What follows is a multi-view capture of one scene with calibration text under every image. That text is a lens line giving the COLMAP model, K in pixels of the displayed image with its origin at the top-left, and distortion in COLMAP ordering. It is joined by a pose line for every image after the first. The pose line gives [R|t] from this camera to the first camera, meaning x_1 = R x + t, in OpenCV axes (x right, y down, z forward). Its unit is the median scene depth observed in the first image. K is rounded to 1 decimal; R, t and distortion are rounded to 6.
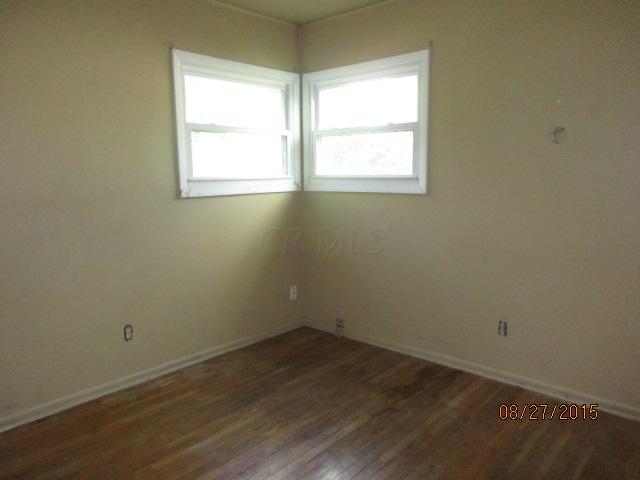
lens RADIAL K [[490.0, 0, 323.6], [0, 490.0, 242.7], [0, 0, 1]] dist [0.000570, 0.031696]
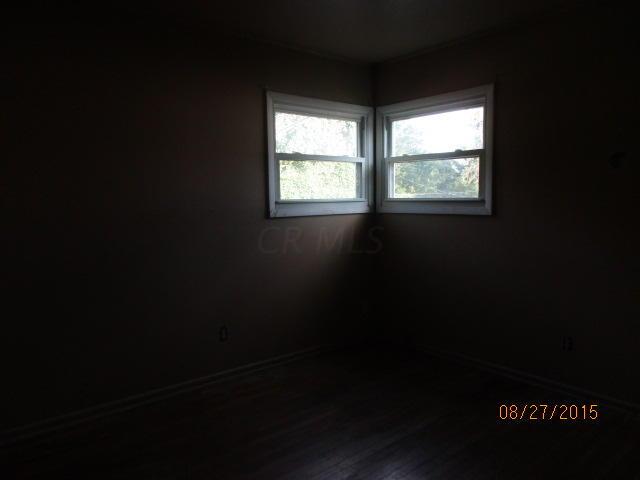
lens RADIAL K [[490.0, 0, 317.4], [0, 490.0, 246.8], [0, 0, 1]] dist [0.000570, 0.031696]
pose [[0.990284, 0.011947, -0.138547, -0.020181], [-0.017432, 0.999109, -0.038446, 0.018584], [0.137964, 0.040487, 0.989609, -0.117665]]
